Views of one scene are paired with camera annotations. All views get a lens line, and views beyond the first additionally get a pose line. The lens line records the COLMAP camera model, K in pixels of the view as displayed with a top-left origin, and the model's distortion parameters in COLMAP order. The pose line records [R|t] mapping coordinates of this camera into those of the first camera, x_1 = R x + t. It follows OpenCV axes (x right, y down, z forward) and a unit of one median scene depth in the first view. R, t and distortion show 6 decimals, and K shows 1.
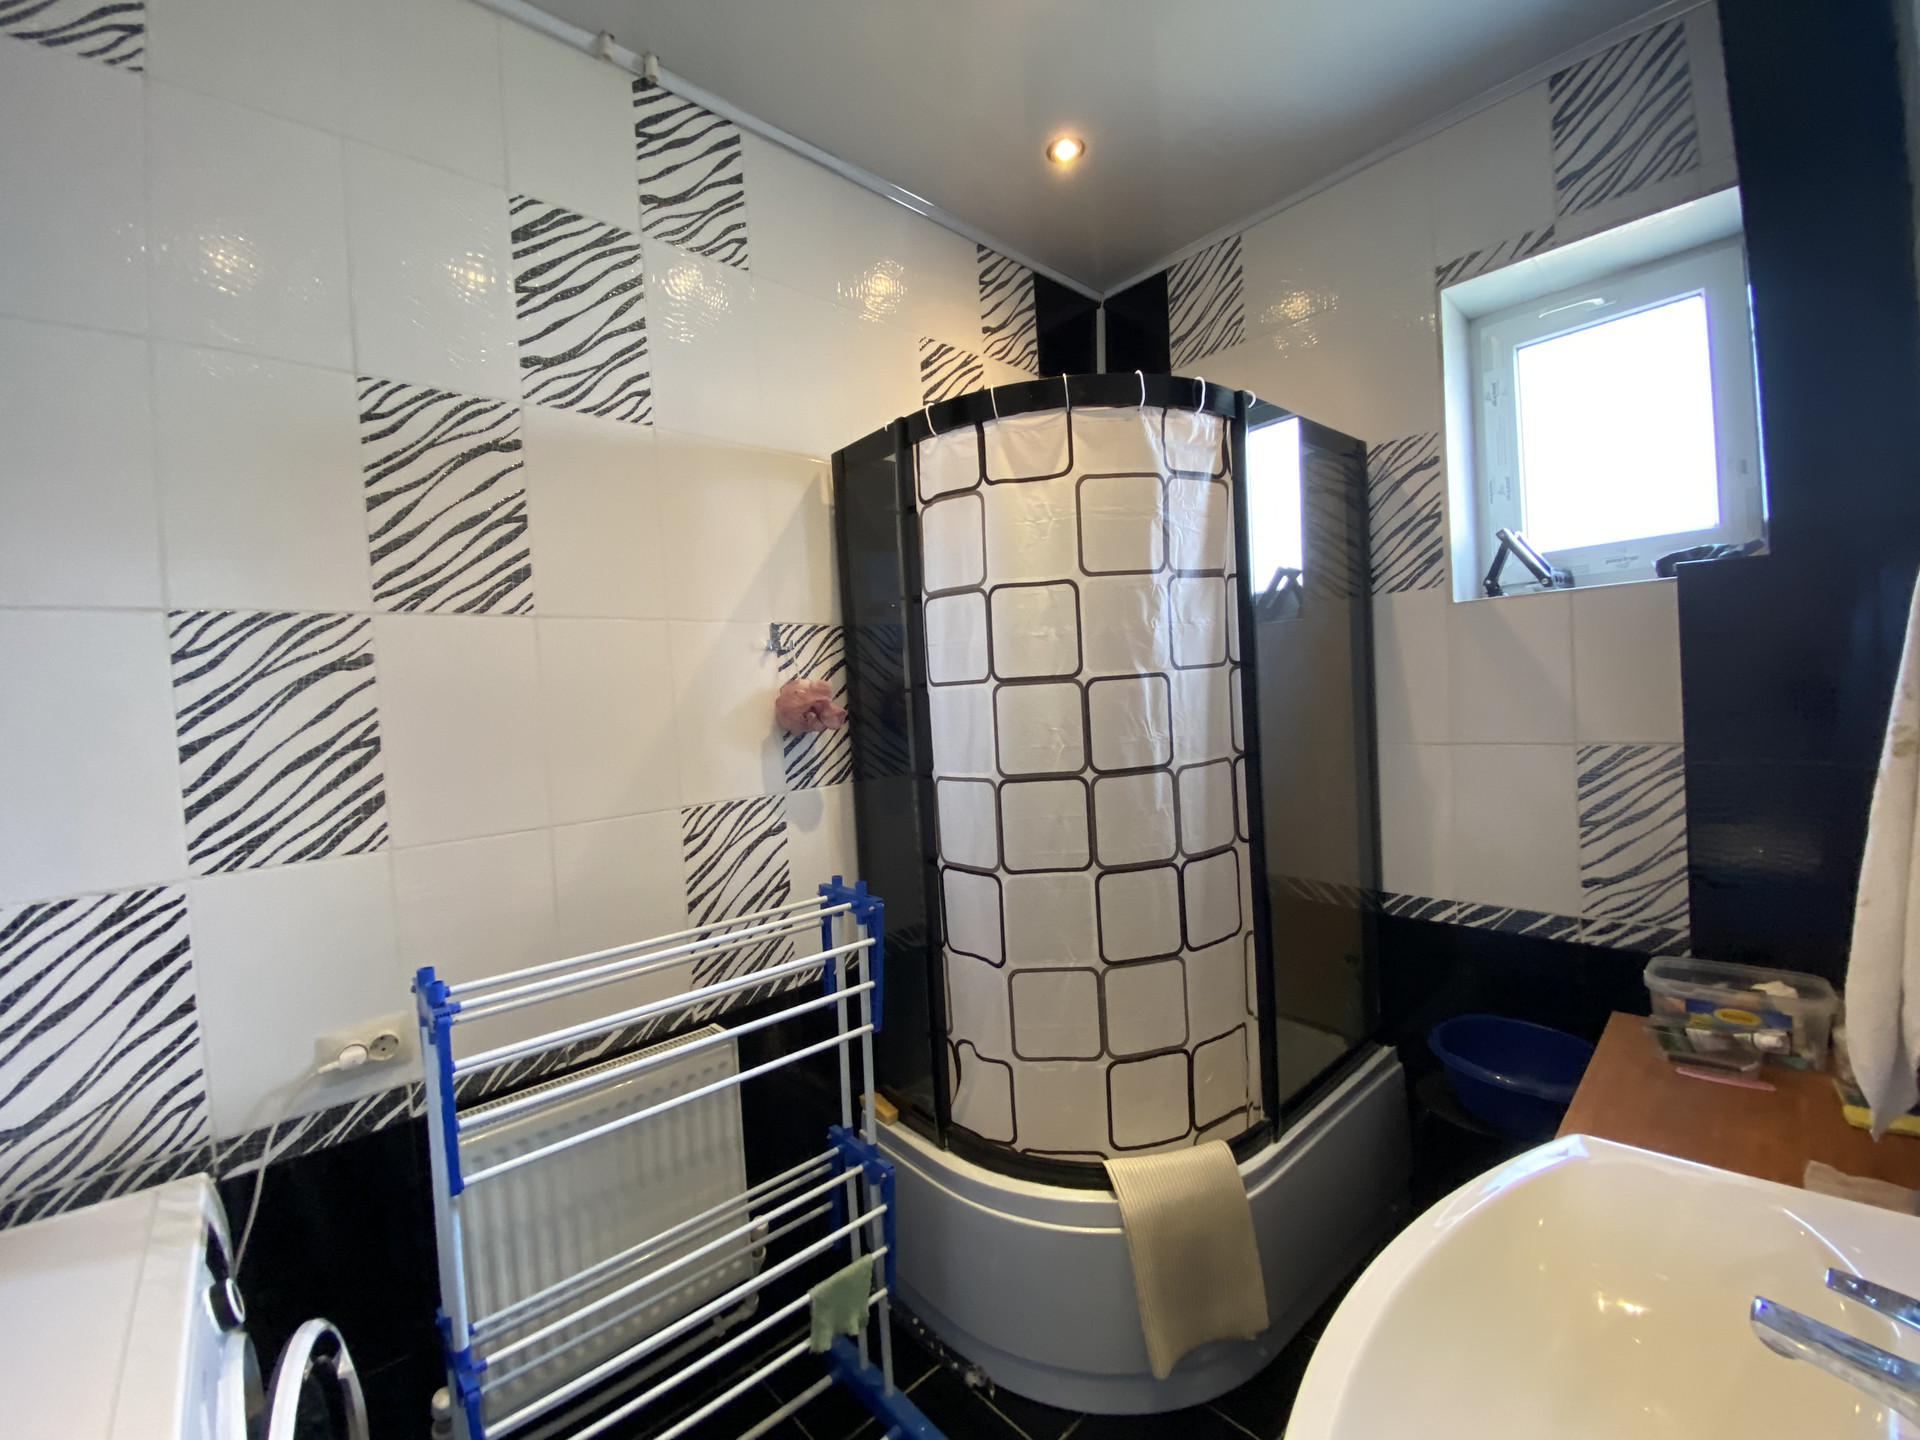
lens RADIAL K [[781.5, 0, 946.5], [0, 781.5, 717.5], [0, 0, 1]] dist [0.020403, -0.019001]
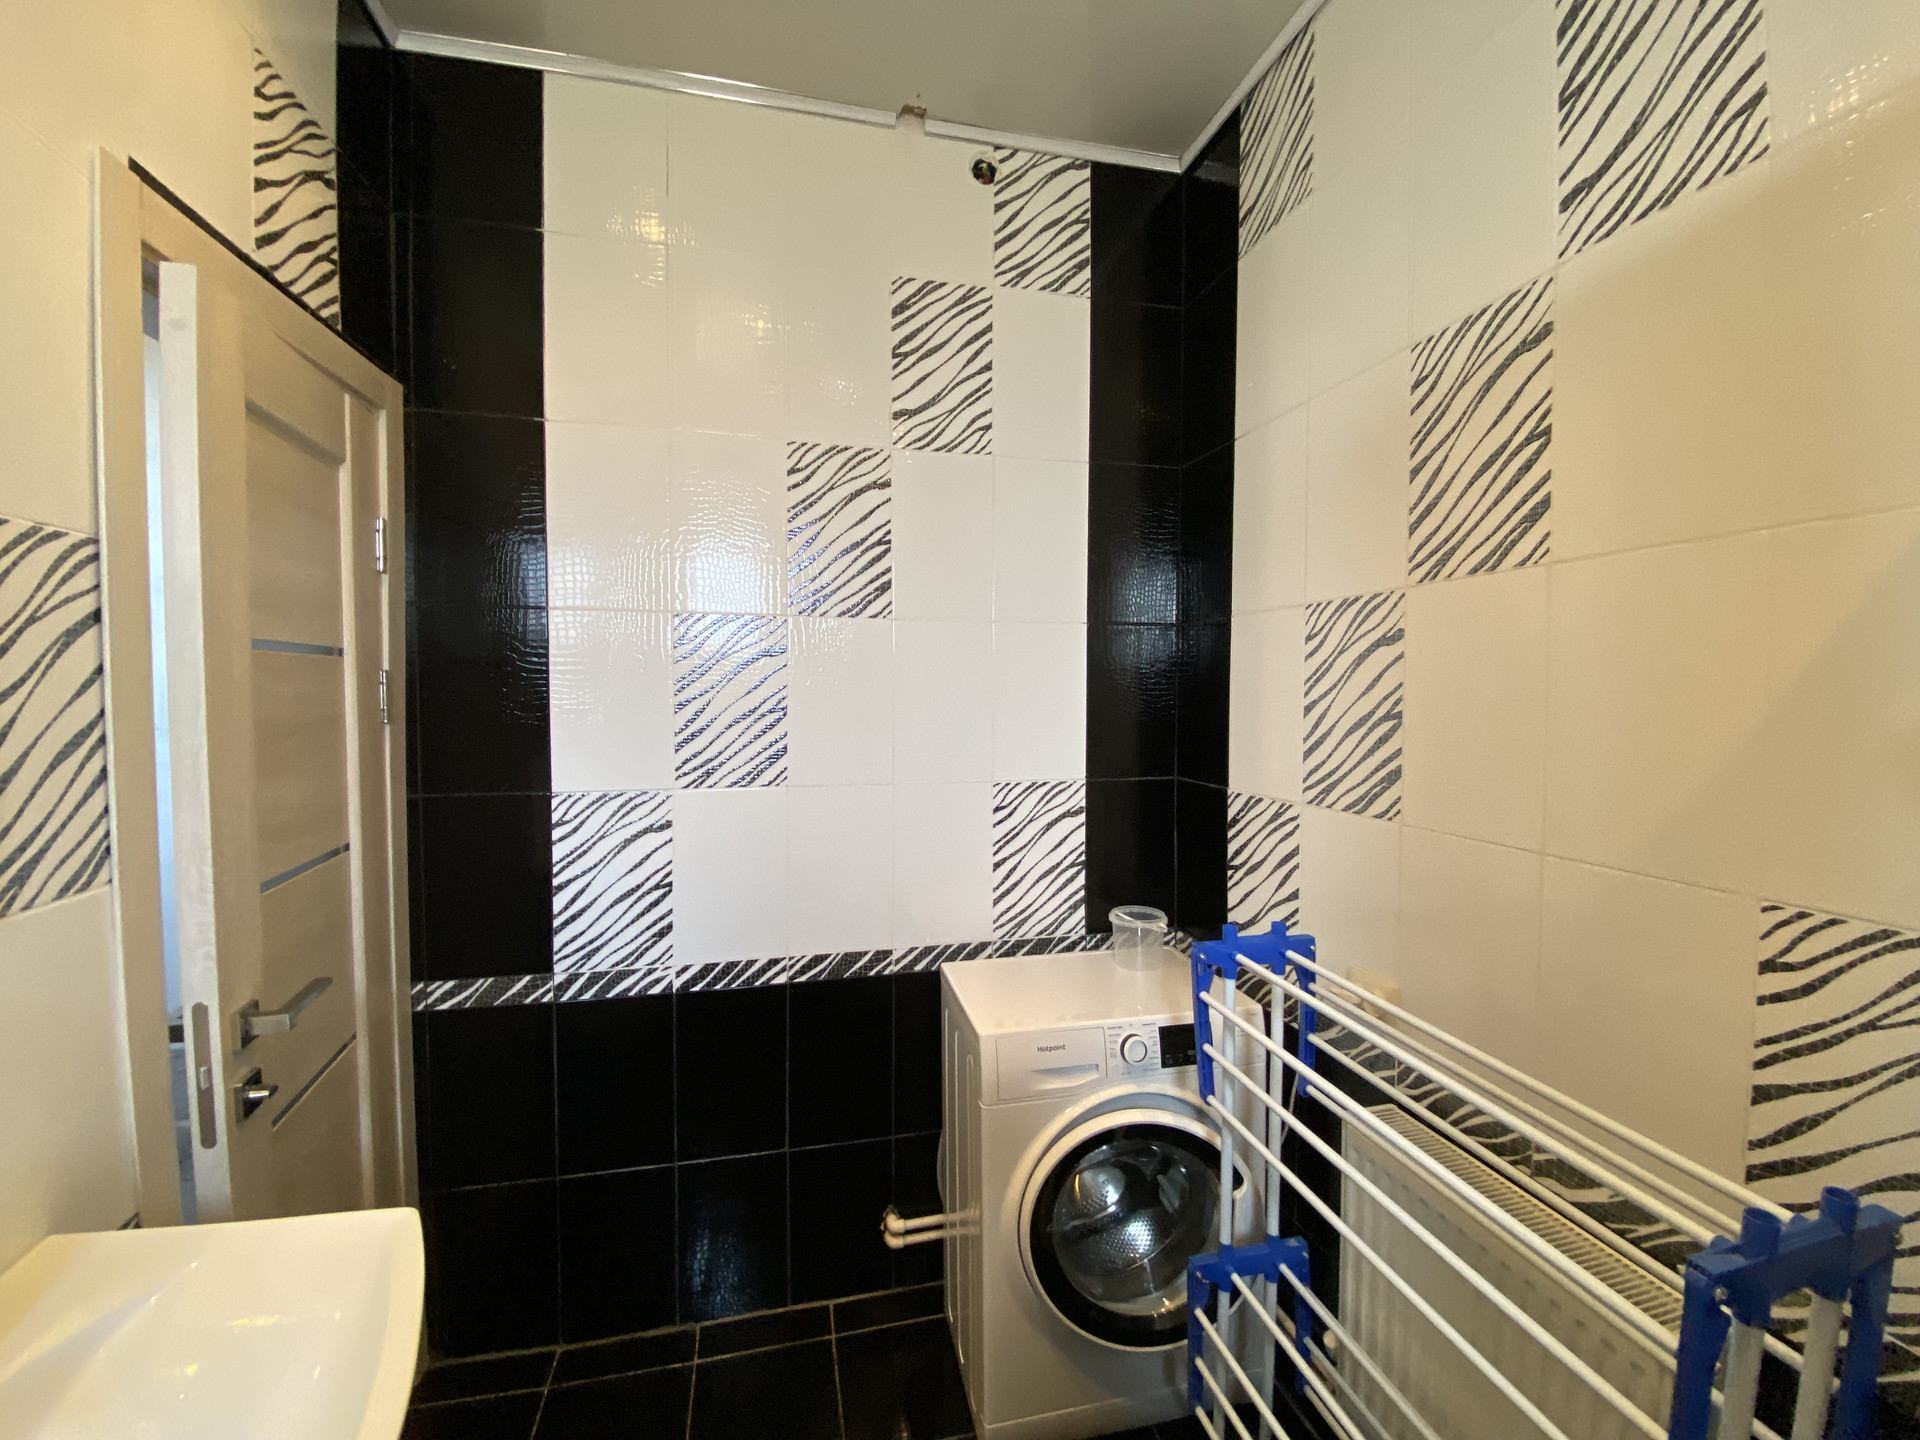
lens RADIAL K [[781.5, 0, 946.5], [0, 781.5, 717.5], [0, 0, 1]] dist [0.020403, -0.019001]
pose [[-0.481844, 0.090380, -0.871584, 0.451103], [0.005016, 0.994935, 0.100398, -0.073599], [0.876243, 0.044004, -0.479856, 1.003821]]
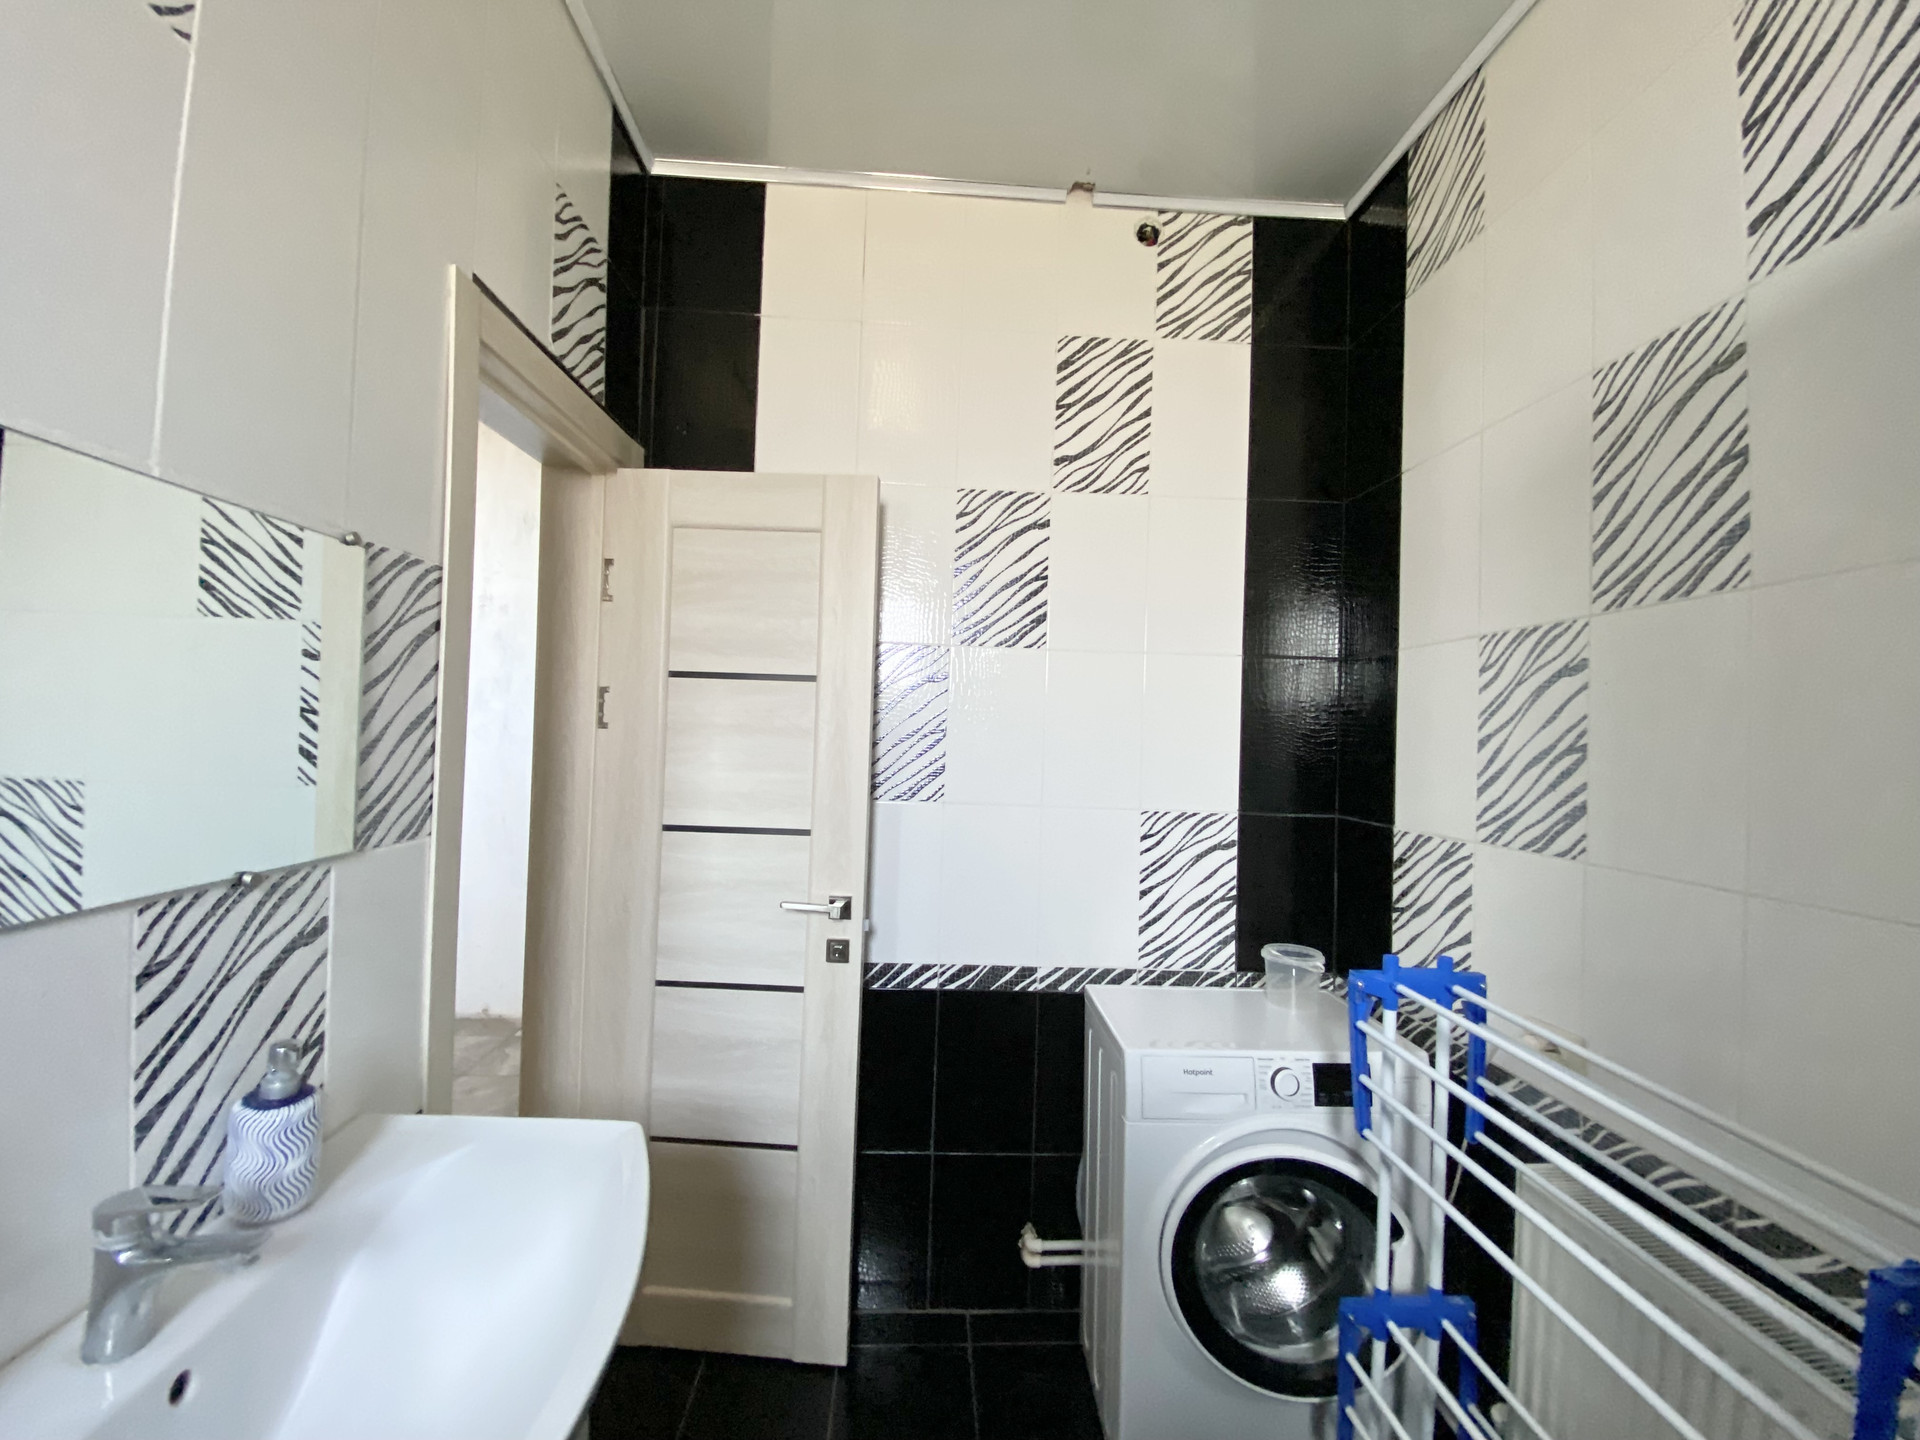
lens RADIAL K [[781.5, 0, 946.5], [0, 781.5, 717.5], [0, 0, 1]] dist [0.020403, -0.019001]
pose [[-0.633506, 0.023446, -0.773382, 0.534596], [-0.014719, 0.998995, 0.042343, -0.038234], [0.773597, 0.038208, -0.632524, 1.033273]]
